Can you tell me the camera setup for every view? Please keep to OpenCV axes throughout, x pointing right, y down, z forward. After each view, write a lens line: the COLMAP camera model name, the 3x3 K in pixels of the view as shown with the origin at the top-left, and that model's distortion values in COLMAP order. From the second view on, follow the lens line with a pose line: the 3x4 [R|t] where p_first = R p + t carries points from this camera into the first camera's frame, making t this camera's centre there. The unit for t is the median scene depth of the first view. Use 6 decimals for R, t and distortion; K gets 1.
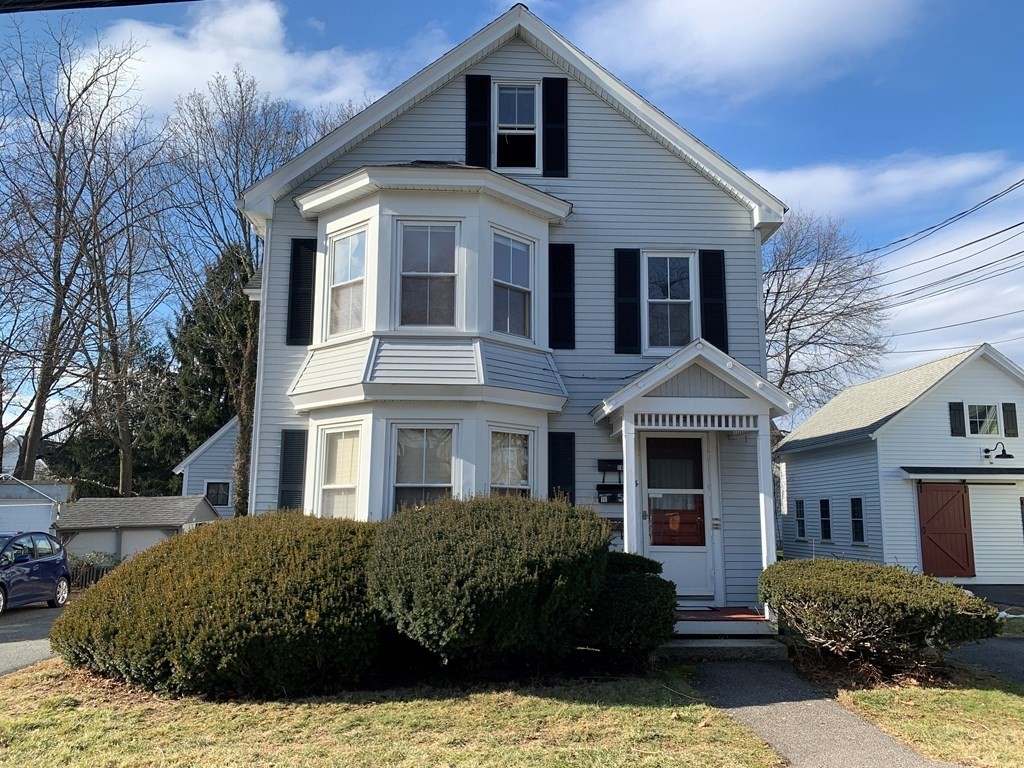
lens RADIAL K [[789.7, 0, 509.8], [0, 789.7, 381.0], [0, 0, 1]] dist [0.091301, -0.096504]
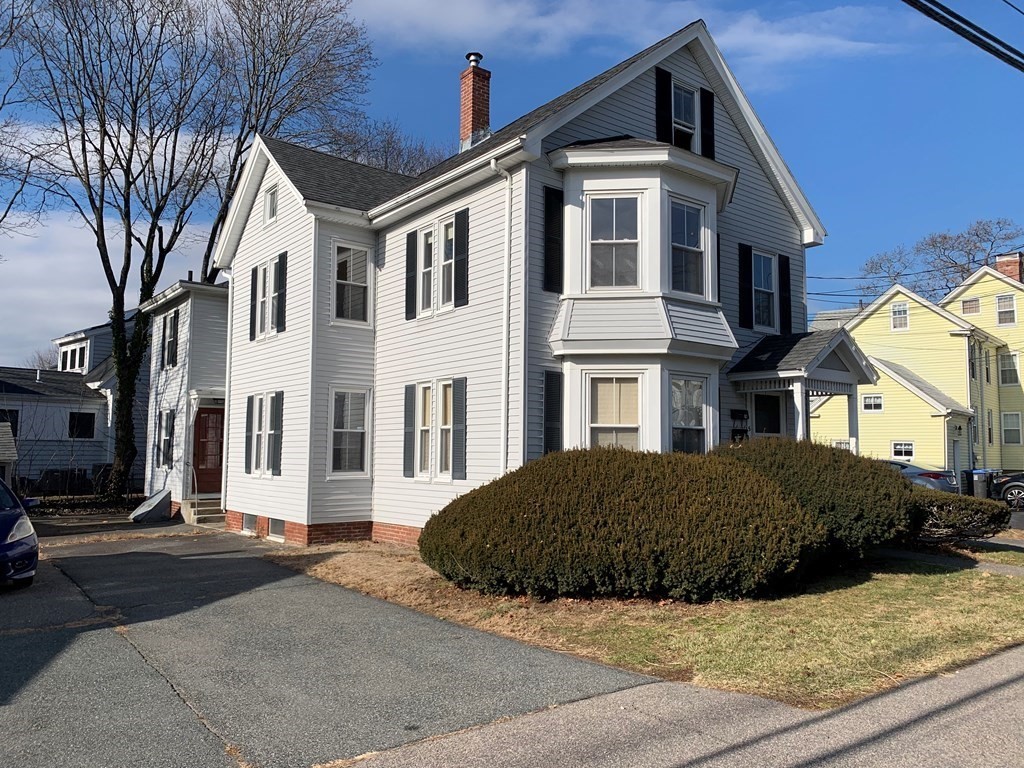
lens RADIAL K [[789.7, 0, 509.8], [0, 789.7, 381.0], [0, 0, 1]] dist [0.091301, -0.096504]
pose [[0.805473, 0.054202, 0.590149, -0.925950], [-0.096380, 0.994532, 0.040203, 0.036127], [-0.584743, -0.089261, 0.806292, 0.178436]]
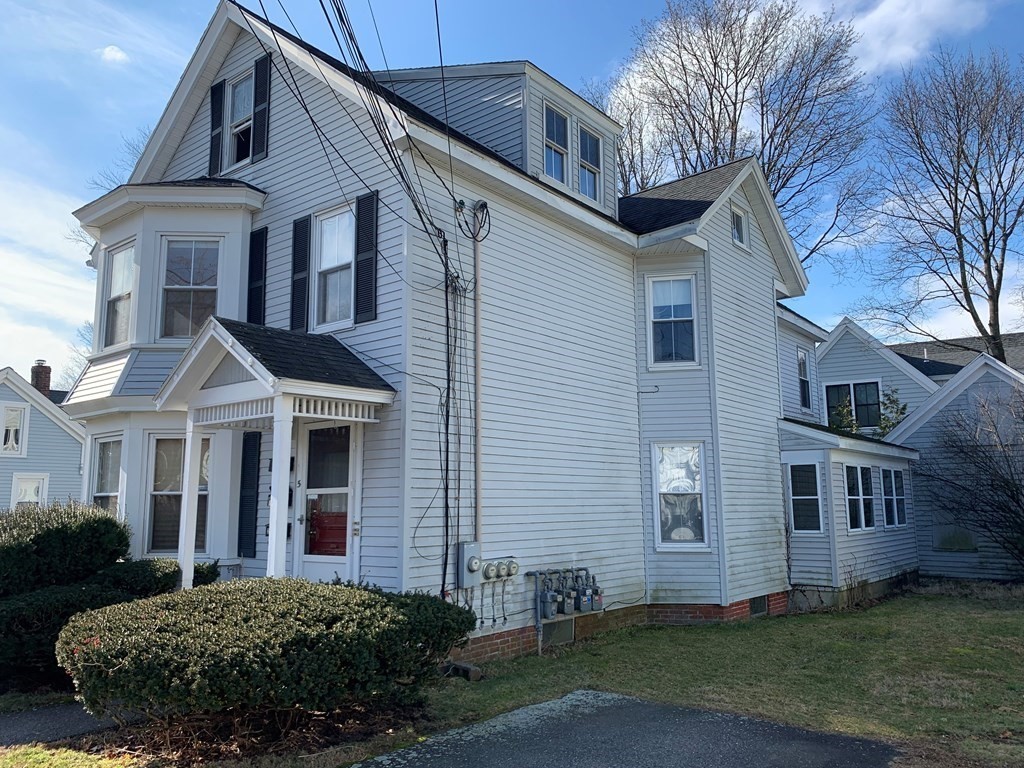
lens RADIAL K [[789.7, 0, 509.8], [0, 789.7, 381.0], [0, 0, 1]] dist [0.091301, -0.096504]
pose [[0.771123, -0.105932, -0.627812, 0.896326], [0.110029, 0.993398, -0.032472, 0.070398], [0.627107, -0.044038, 0.777687, 0.461715]]
